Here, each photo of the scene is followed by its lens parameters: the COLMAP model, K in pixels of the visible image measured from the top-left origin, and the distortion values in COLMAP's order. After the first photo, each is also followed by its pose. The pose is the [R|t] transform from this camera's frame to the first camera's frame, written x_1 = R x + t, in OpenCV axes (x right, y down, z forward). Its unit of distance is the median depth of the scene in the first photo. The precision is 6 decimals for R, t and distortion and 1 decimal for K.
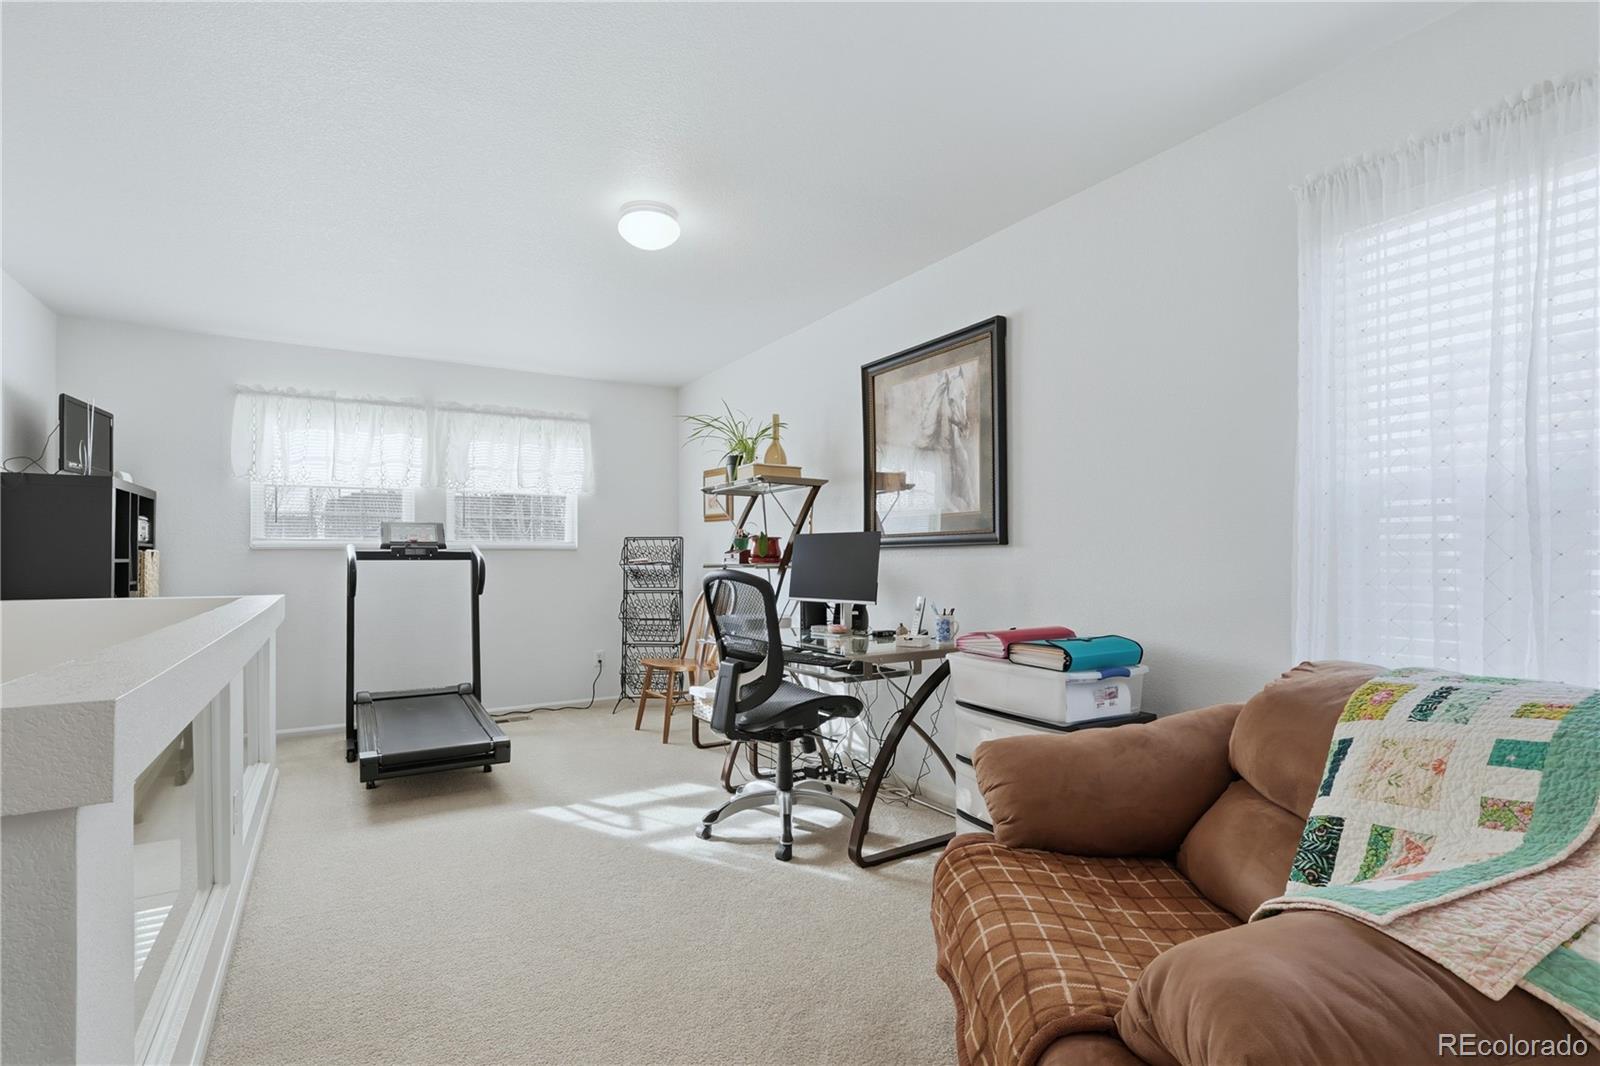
lens RADIAL K [[752.6, 0, 798.0], [0, 752.6, 558.1], [0, 0, 1]] dist [0.000919, 0.002209]
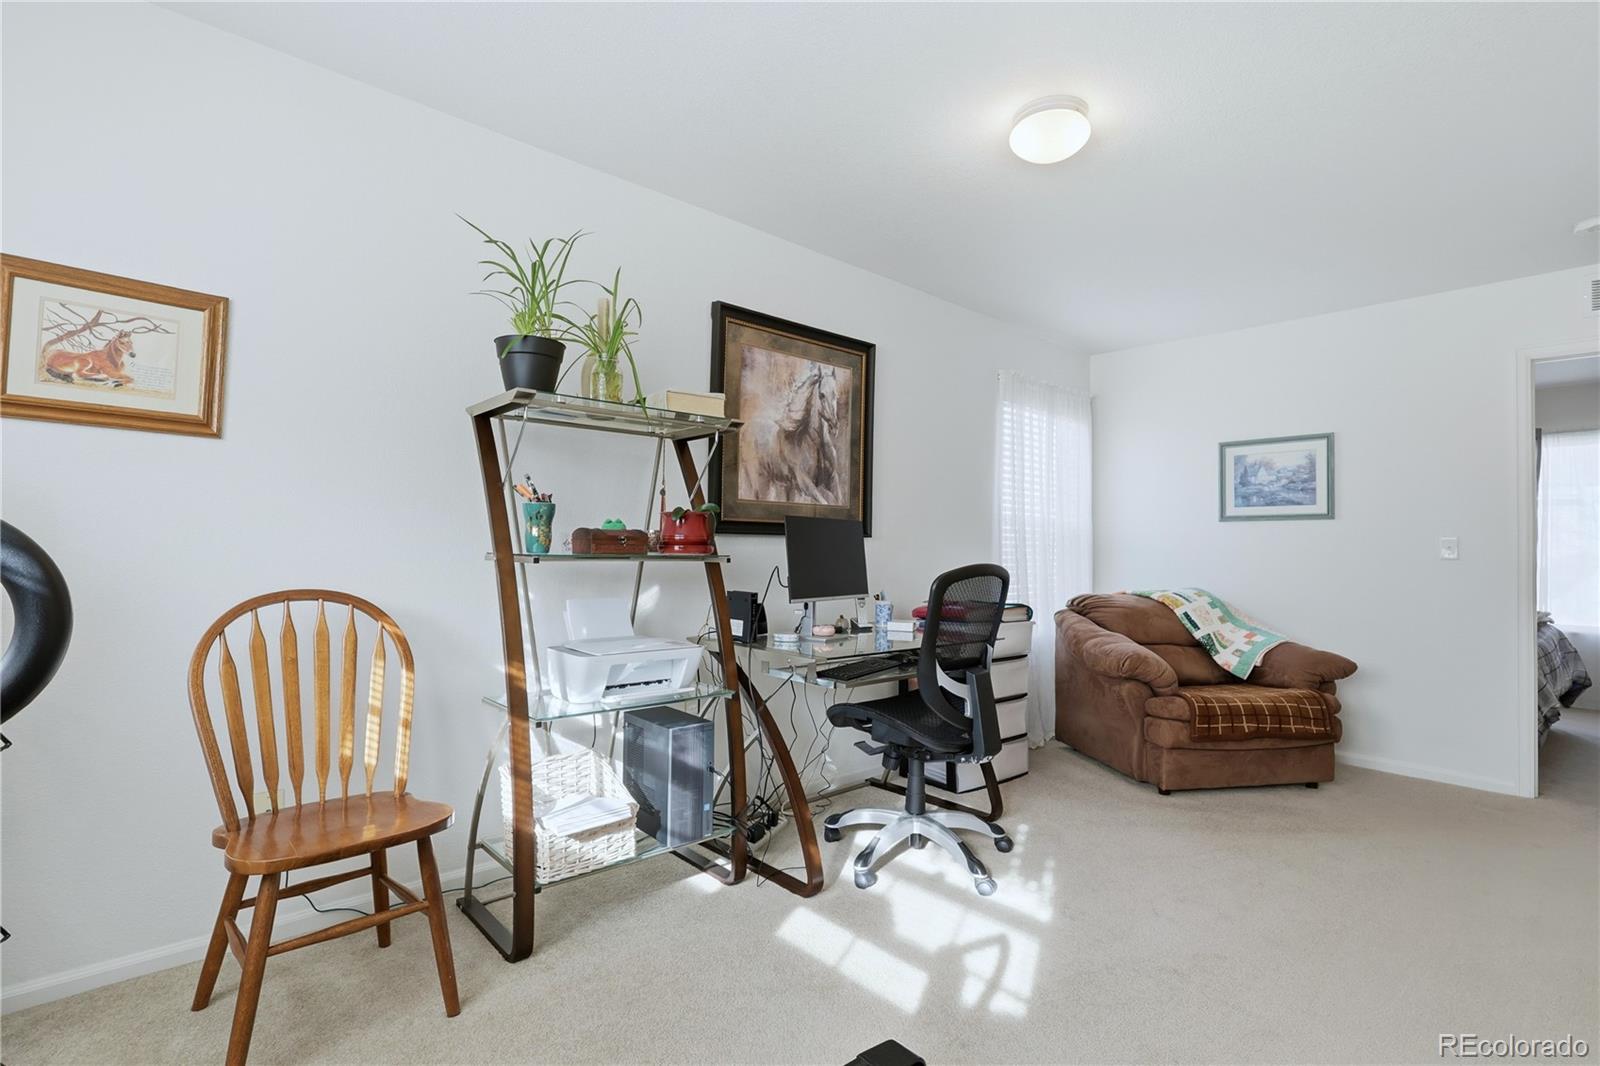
lens RADIAL K [[752.6, 0, 799.0], [0, 752.6, 533.1], [0, 0, 1]] dist [0.000919, 0.002209]
pose [[-0.176945, 0.013993, 0.984121, -0.871261], [-0.018016, 0.999685, -0.017453, -0.002118], [-0.984056, -0.020818, -0.176637, 1.312714]]
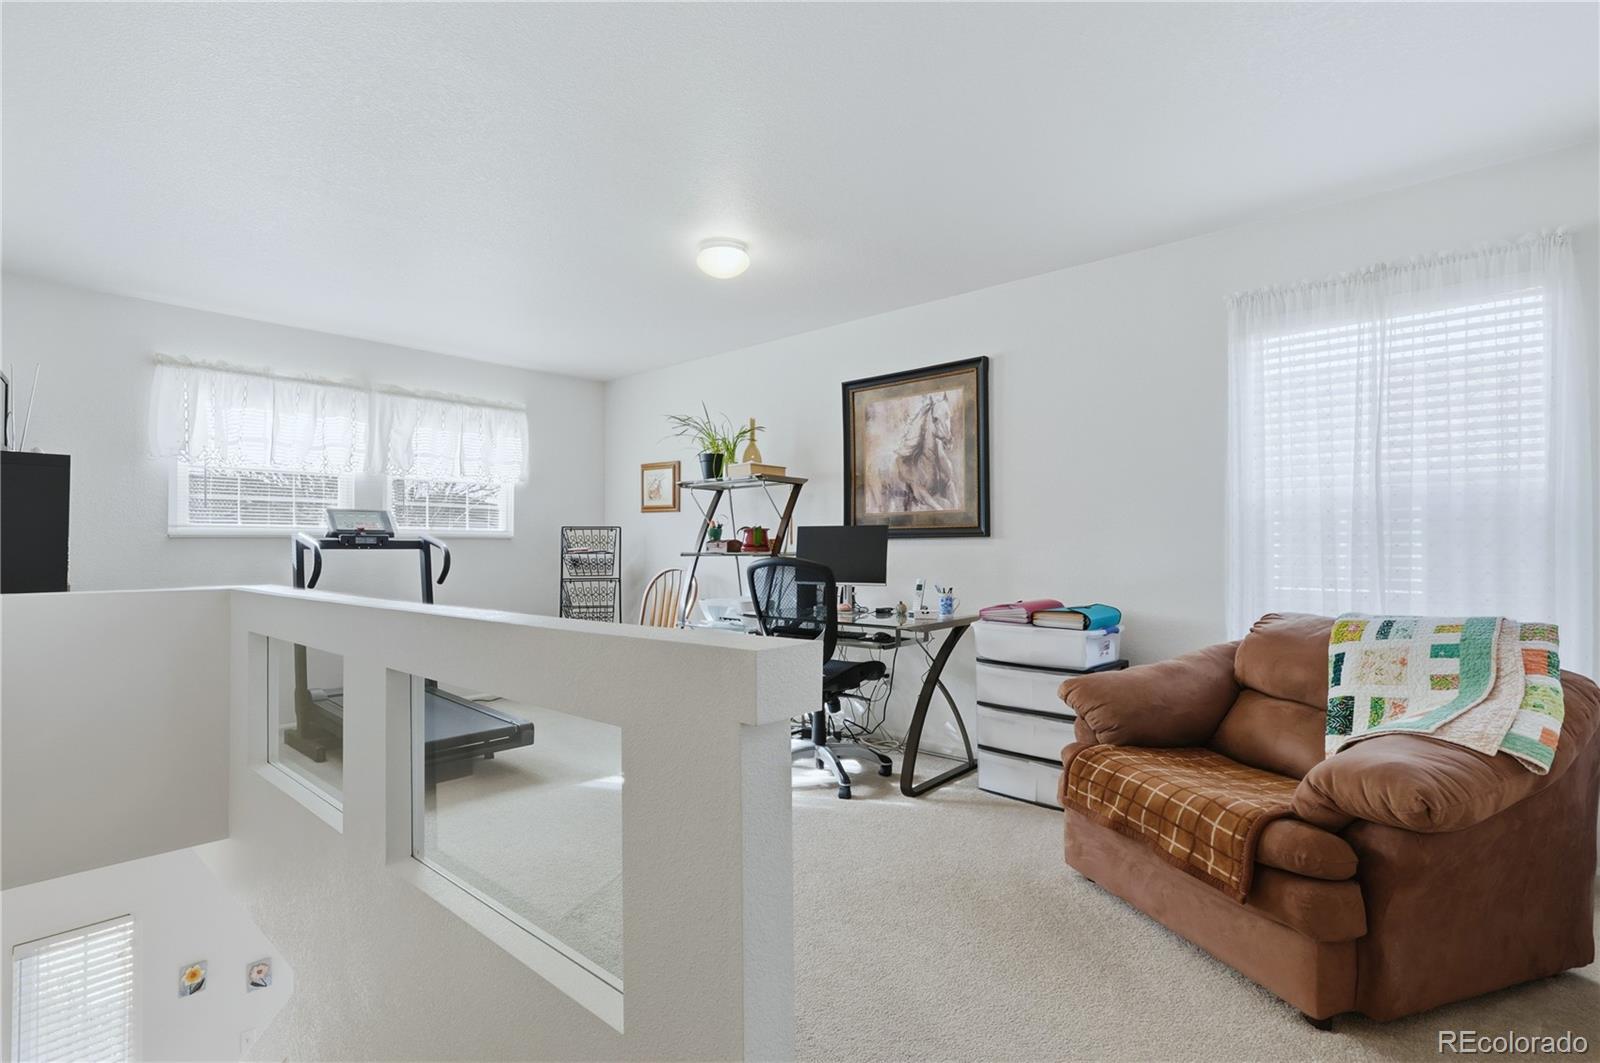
lens RADIAL K [[752.6, 0, 799.6], [0, 752.6, 539.0], [0, 0, 1]] dist [0.000919, 0.002209]
pose [[0.957433, 0.004060, 0.288626, -0.392993], [-0.000721, 0.999932, -0.011676, 0.000888], [-0.288654, 0.010971, 0.957371, -0.118906]]
